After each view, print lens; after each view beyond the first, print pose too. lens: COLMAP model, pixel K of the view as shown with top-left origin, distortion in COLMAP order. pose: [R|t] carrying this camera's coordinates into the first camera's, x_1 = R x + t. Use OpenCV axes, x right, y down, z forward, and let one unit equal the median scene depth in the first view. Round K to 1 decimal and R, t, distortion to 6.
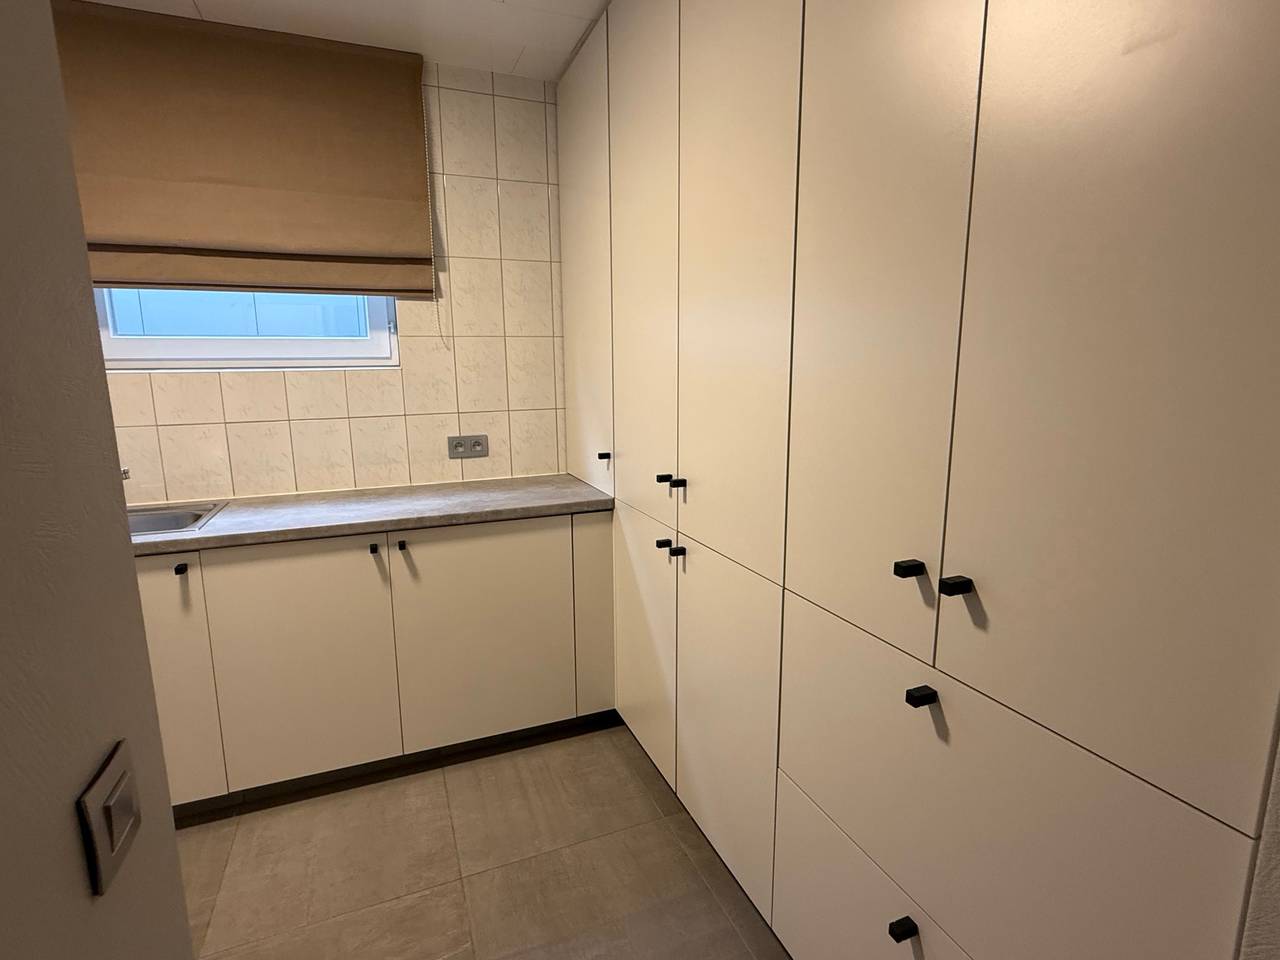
lens RADIAL K [[631.5, 0, 639.6], [0, 631.5, 478.1], [0, 0, 1]] dist [0.002342, -0.000625]
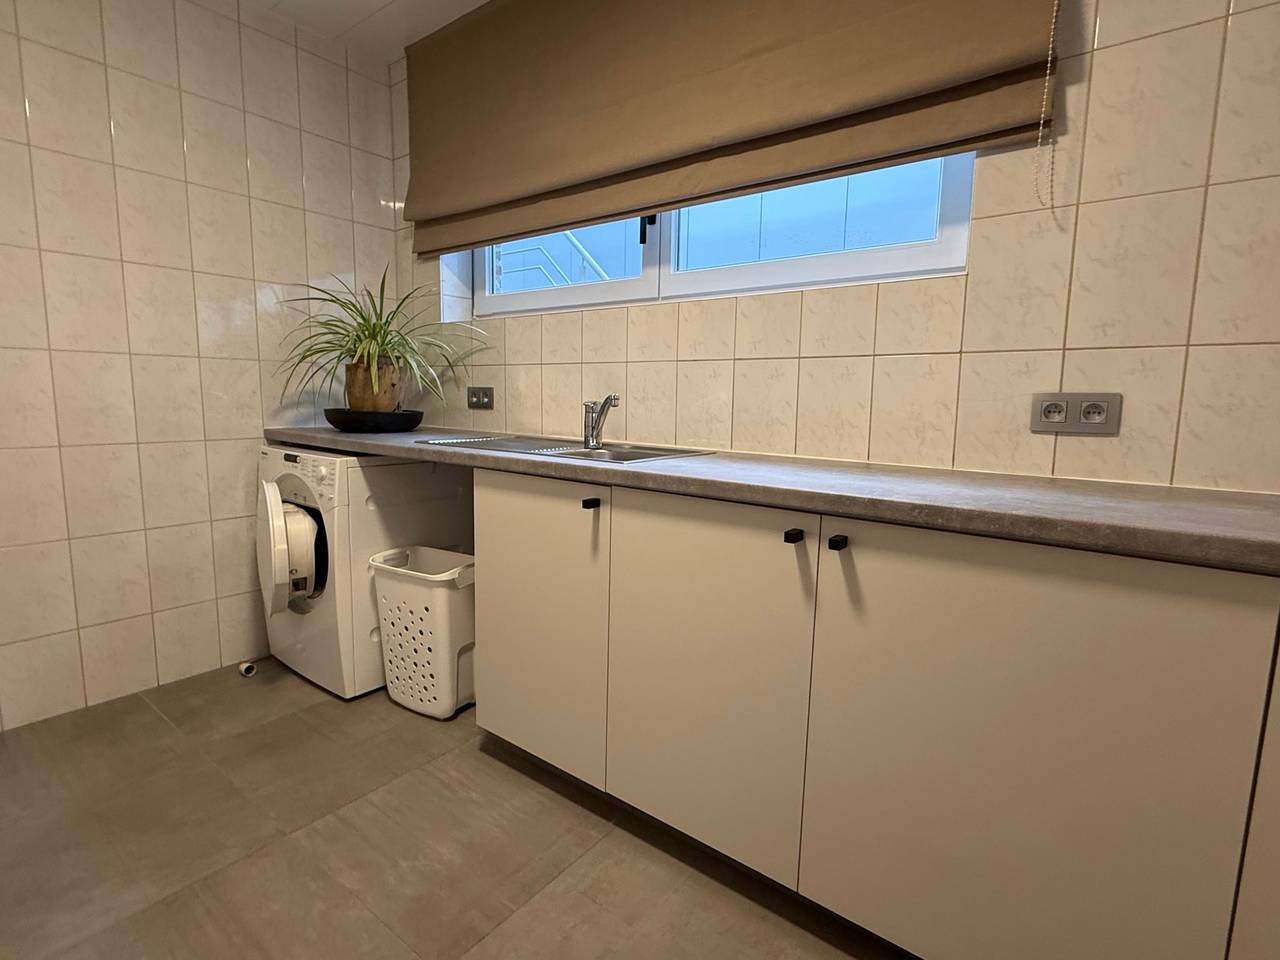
lens RADIAL K [[631.5, 0, 635.6], [0, 631.5, 477.5], [0, 0, 1]] dist [0.002342, -0.000625]
pose [[0.490031, 0.128505, -0.862181, 0.014716], [-0.173139, 0.983717, 0.048213, 0.046983], [0.854338, 0.125651, 0.504300, 0.486197]]
